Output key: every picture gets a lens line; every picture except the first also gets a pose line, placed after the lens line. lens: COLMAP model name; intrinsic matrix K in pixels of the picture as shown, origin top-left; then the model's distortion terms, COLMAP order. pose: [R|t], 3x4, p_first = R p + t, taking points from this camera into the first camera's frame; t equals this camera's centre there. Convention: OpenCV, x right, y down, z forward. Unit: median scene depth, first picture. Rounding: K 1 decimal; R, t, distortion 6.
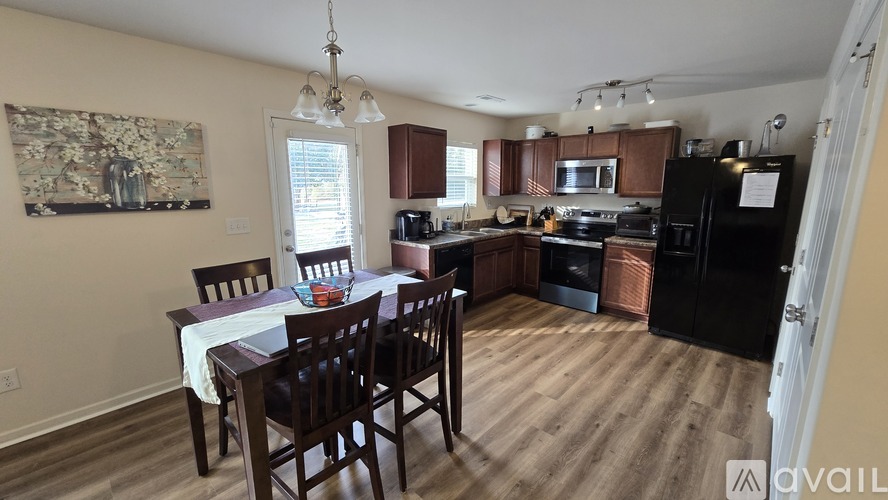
lens RADIAL K [[363.5, 0, 445.6], [0, 363.5, 250.3], [0, 0, 1]] dist [0.001479, -0.000554]
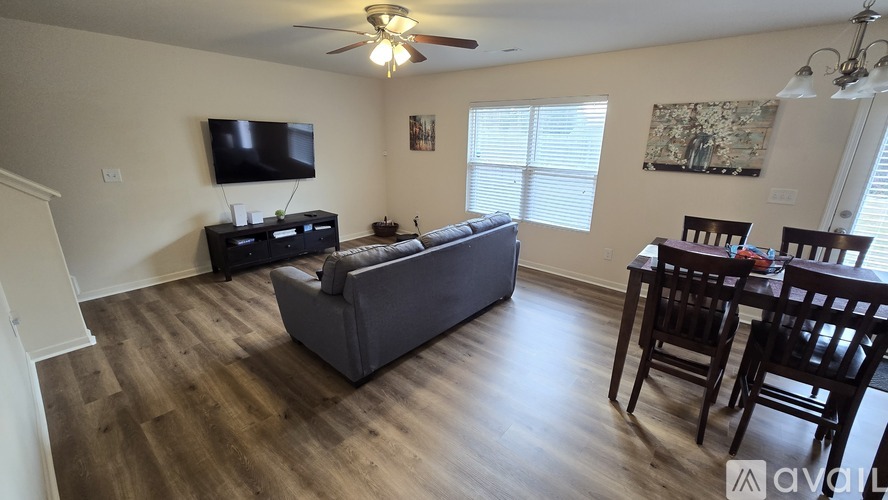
lens RADIAL K [[363.5, 0, 445.0], [0, 363.5, 250.9], [0, 0, 1]] dist [0.001479, -0.000554]
pose [[0.036217, 0.293718, -0.955206, 0.543618], [-0.200080, 0.938611, 0.281029, -0.024632], [0.979110, 0.180940, 0.092760, -0.025344]]
